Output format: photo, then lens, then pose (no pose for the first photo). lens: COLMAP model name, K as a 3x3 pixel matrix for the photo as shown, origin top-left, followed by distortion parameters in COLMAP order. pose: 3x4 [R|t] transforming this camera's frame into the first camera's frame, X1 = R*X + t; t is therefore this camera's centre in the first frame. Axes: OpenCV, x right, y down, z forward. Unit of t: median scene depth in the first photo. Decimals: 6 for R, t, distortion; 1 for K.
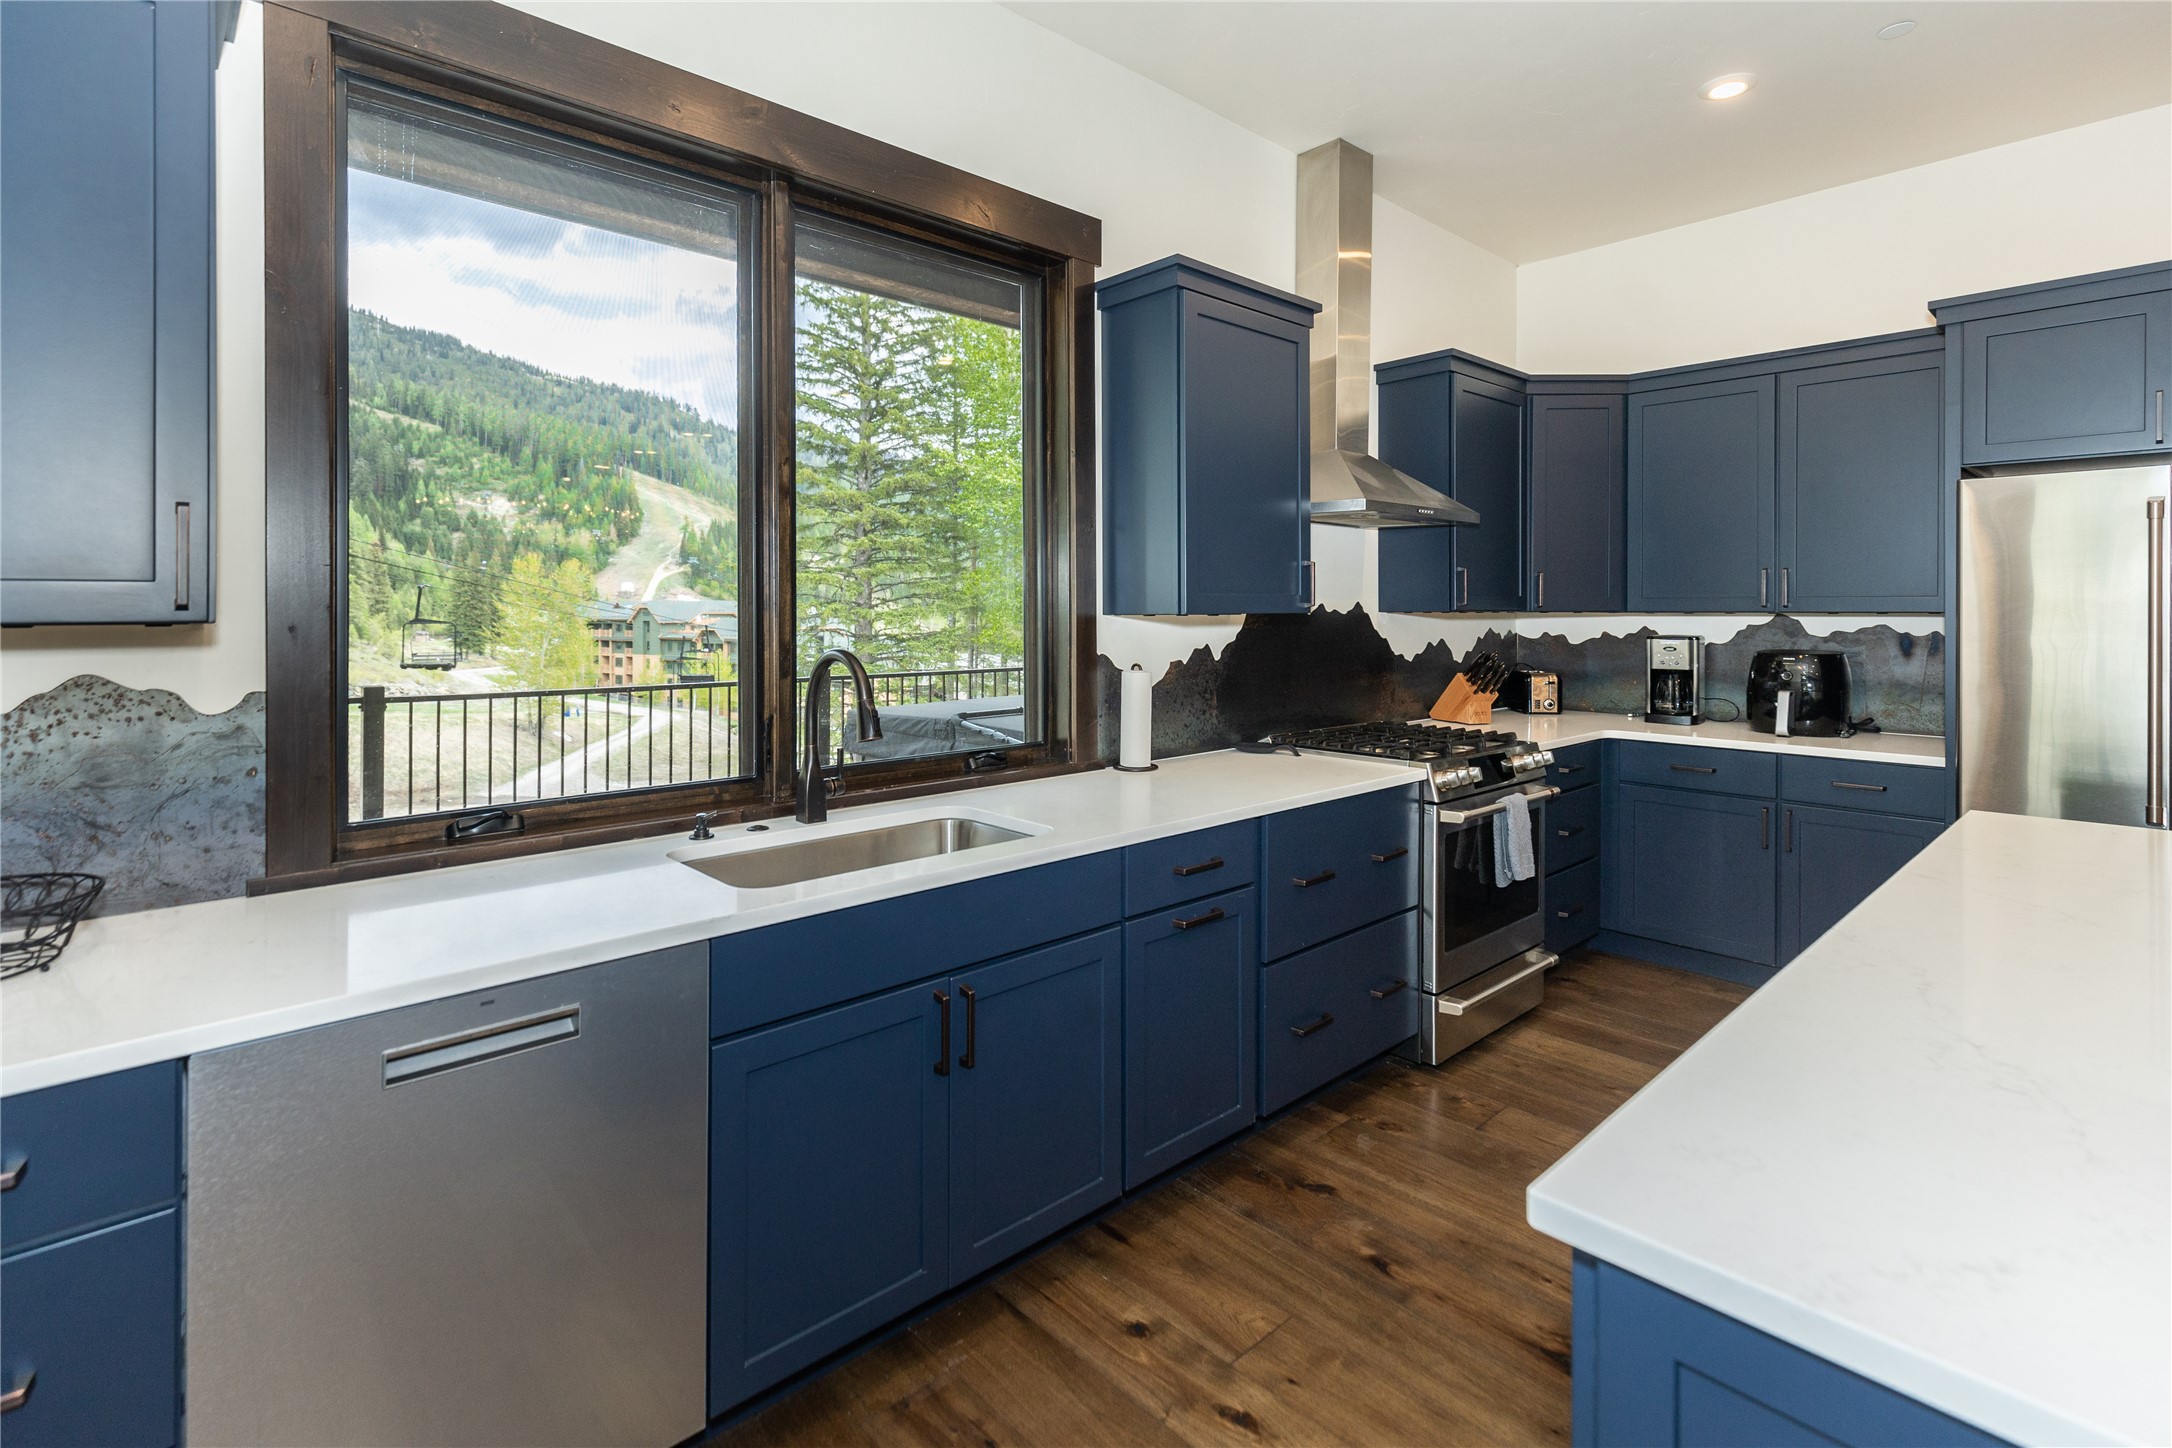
lens RADIAL K [[1023.4, 0, 1083.5], [0, 1023.4, 617.5], [0, 0, 1]] dist [0.002020, 0.000161]
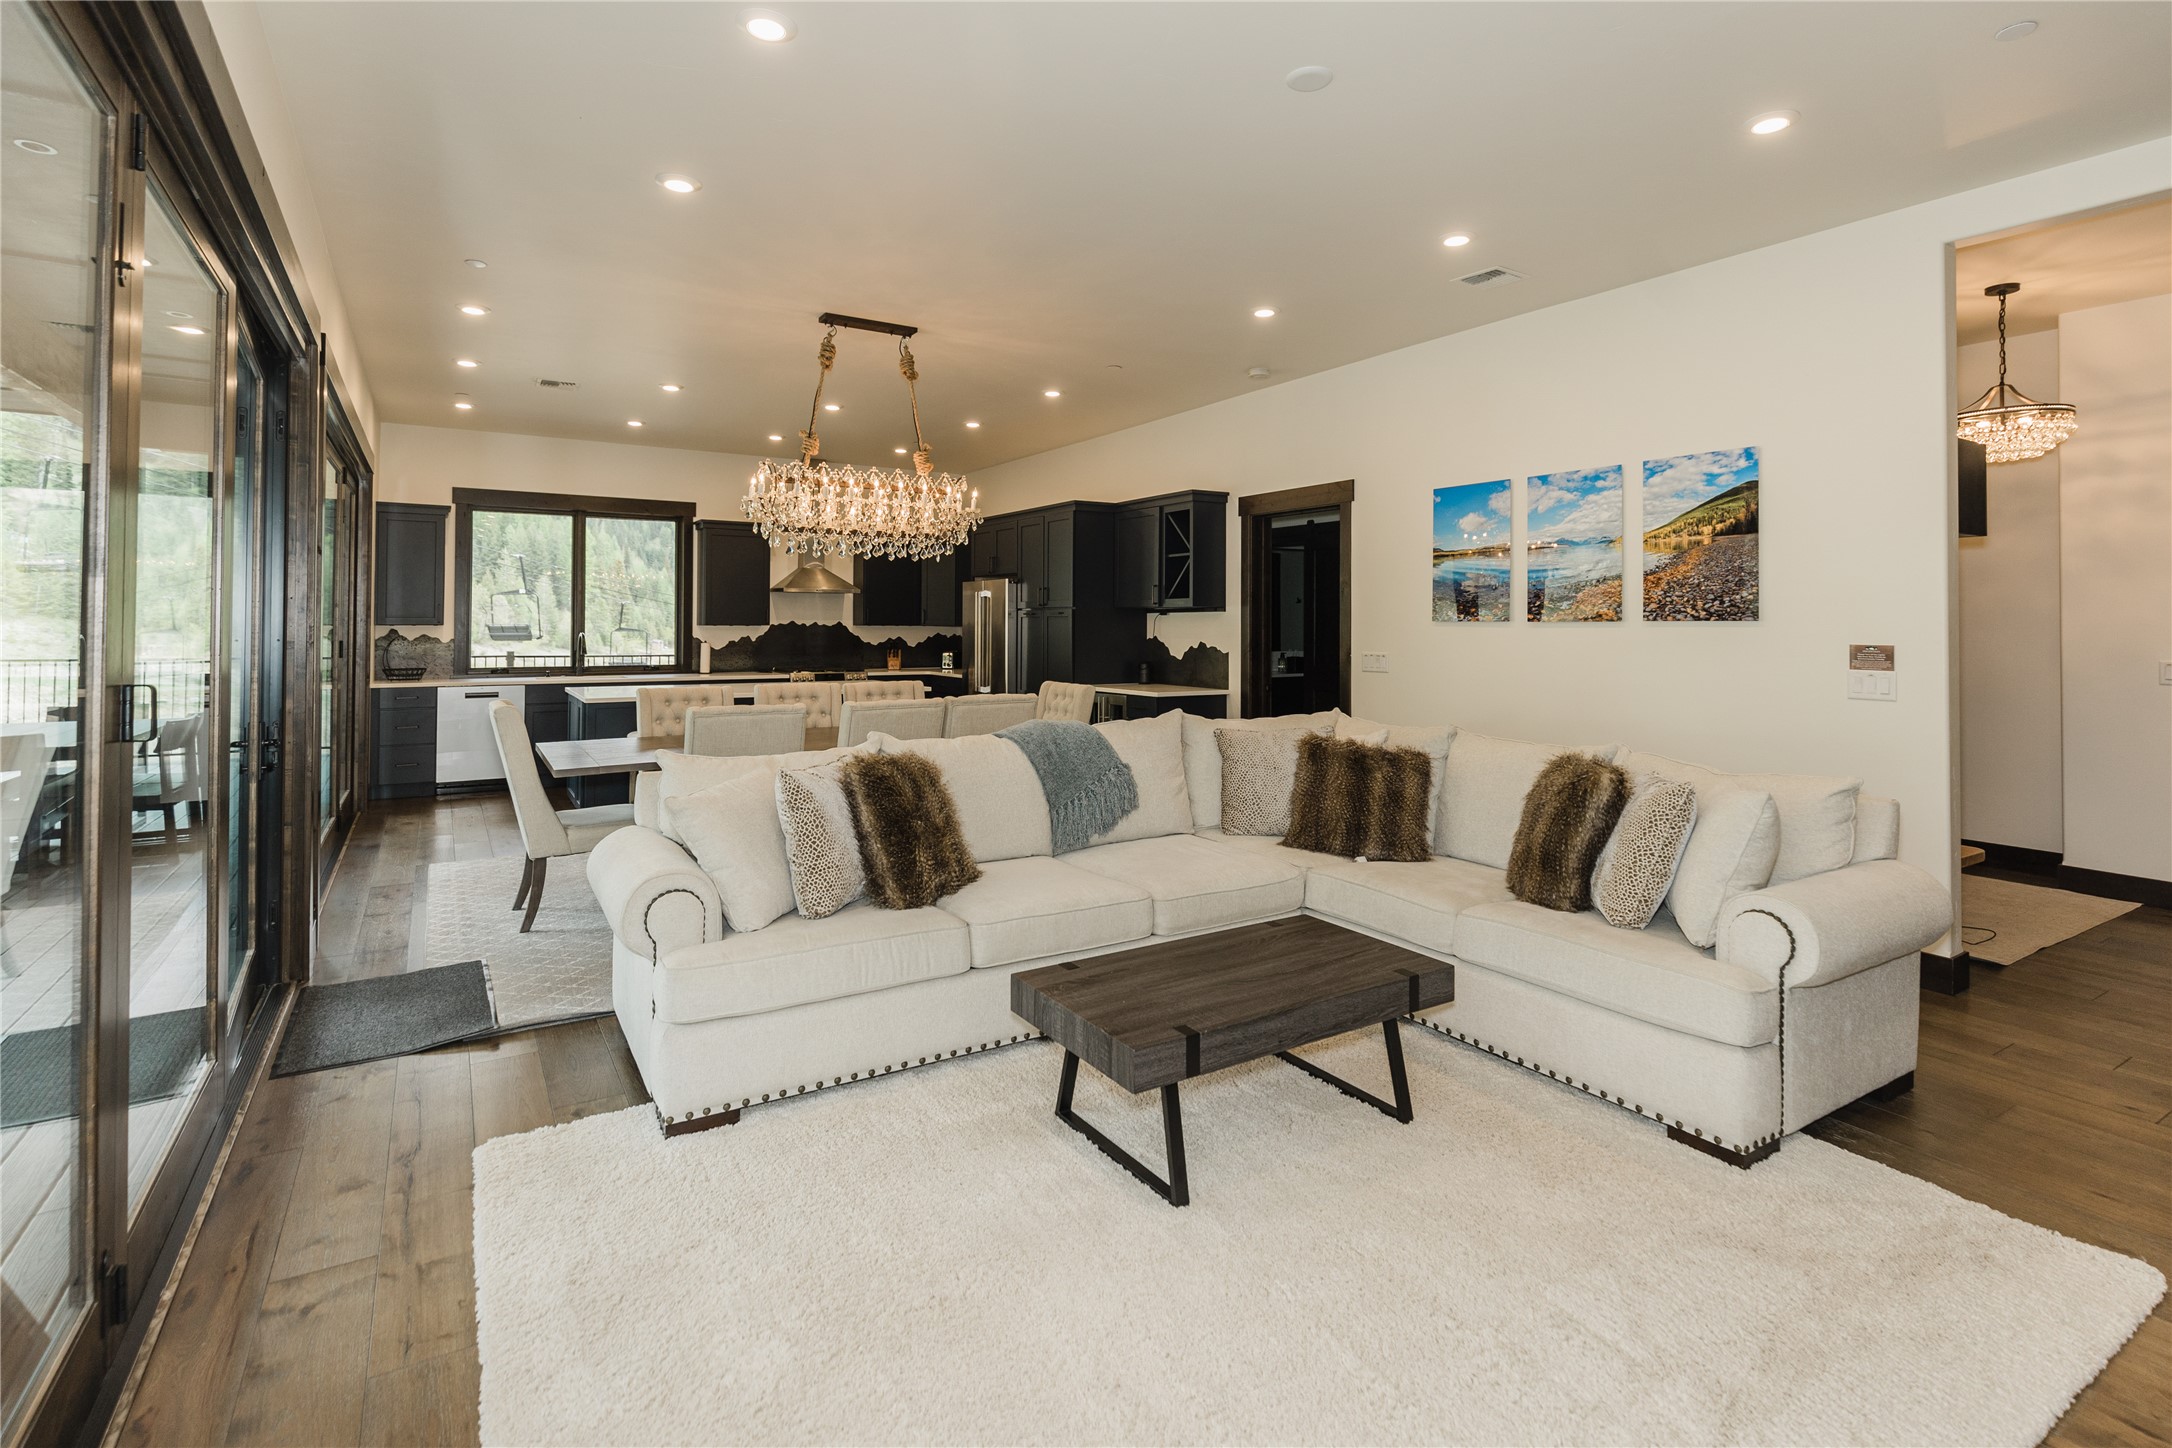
lens RADIAL K [[1035.1, 0, 1119.1], [0, 1035.1, 629.2], [0, 0, 1]] dist [0.002561, 0.000020]
pose [[0.987652, 0.010433, -0.156315, 1.424969], [-0.010602, 0.999944, -0.000247, -0.003118], [0.156304, 0.001902, 0.987707, -1.554649]]
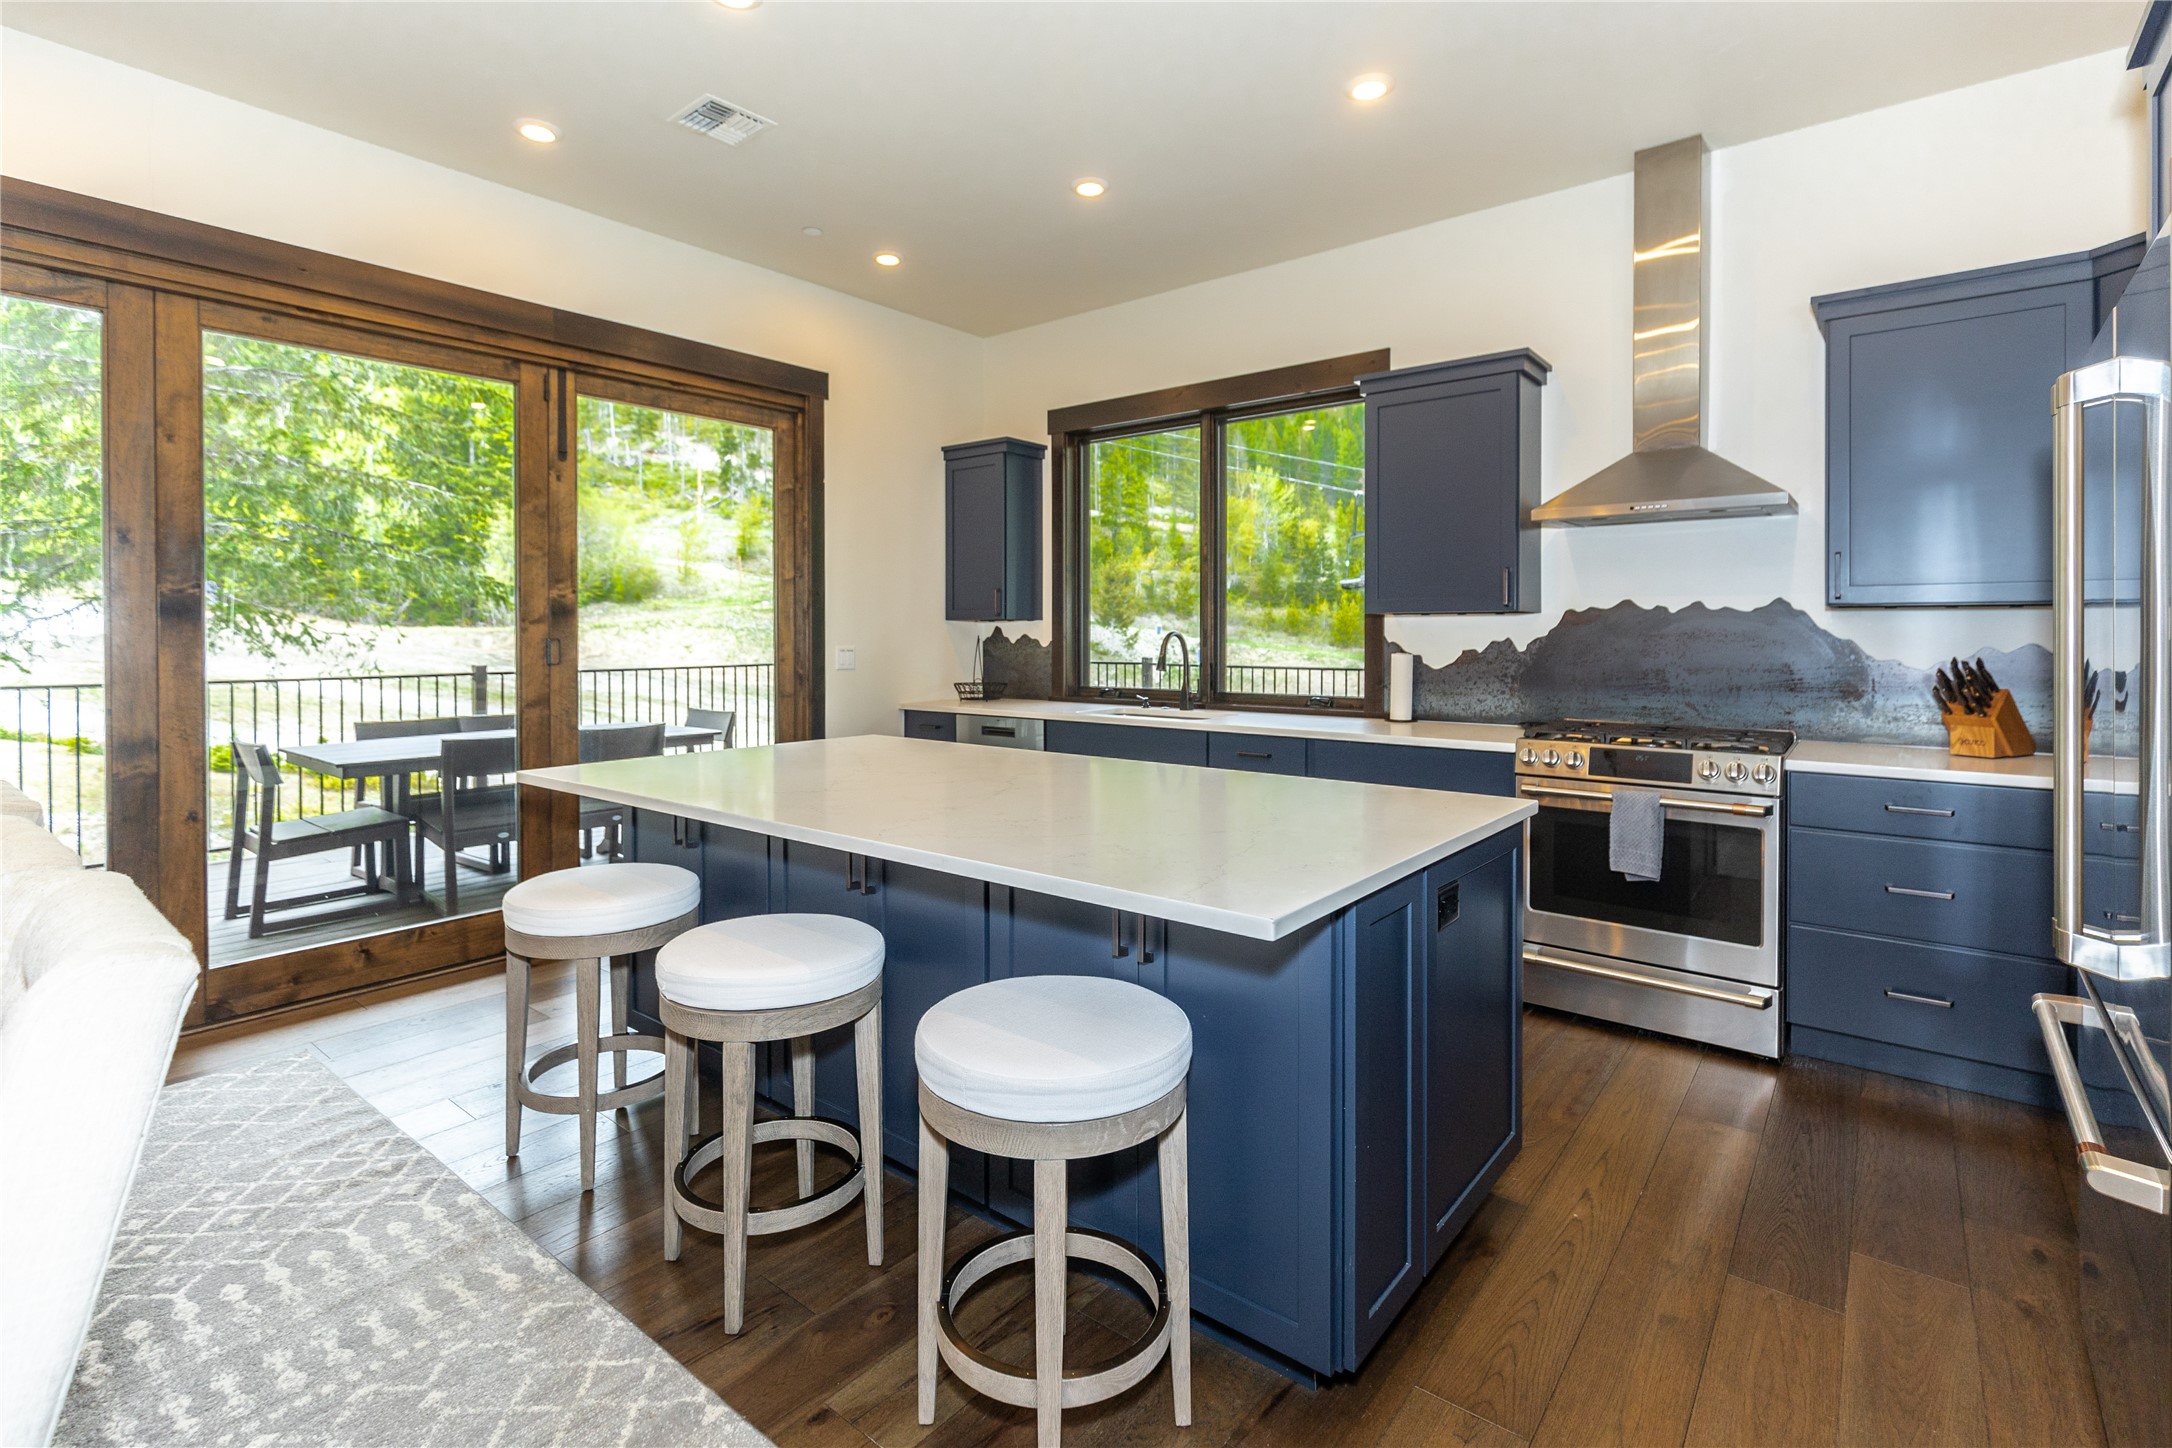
lens RADIAL K [[1008.7, 0, 1070.0], [0, 1008.7, 636.9], [0, 0, 1]] dist [0.000553, -0.000632]
pose [[0.146910, 0.008059, -0.989117, 1.078972], [-0.004367, 0.999962, 0.007499, 0.015430], [0.989140, 0.003218, 0.146940, 0.250470]]
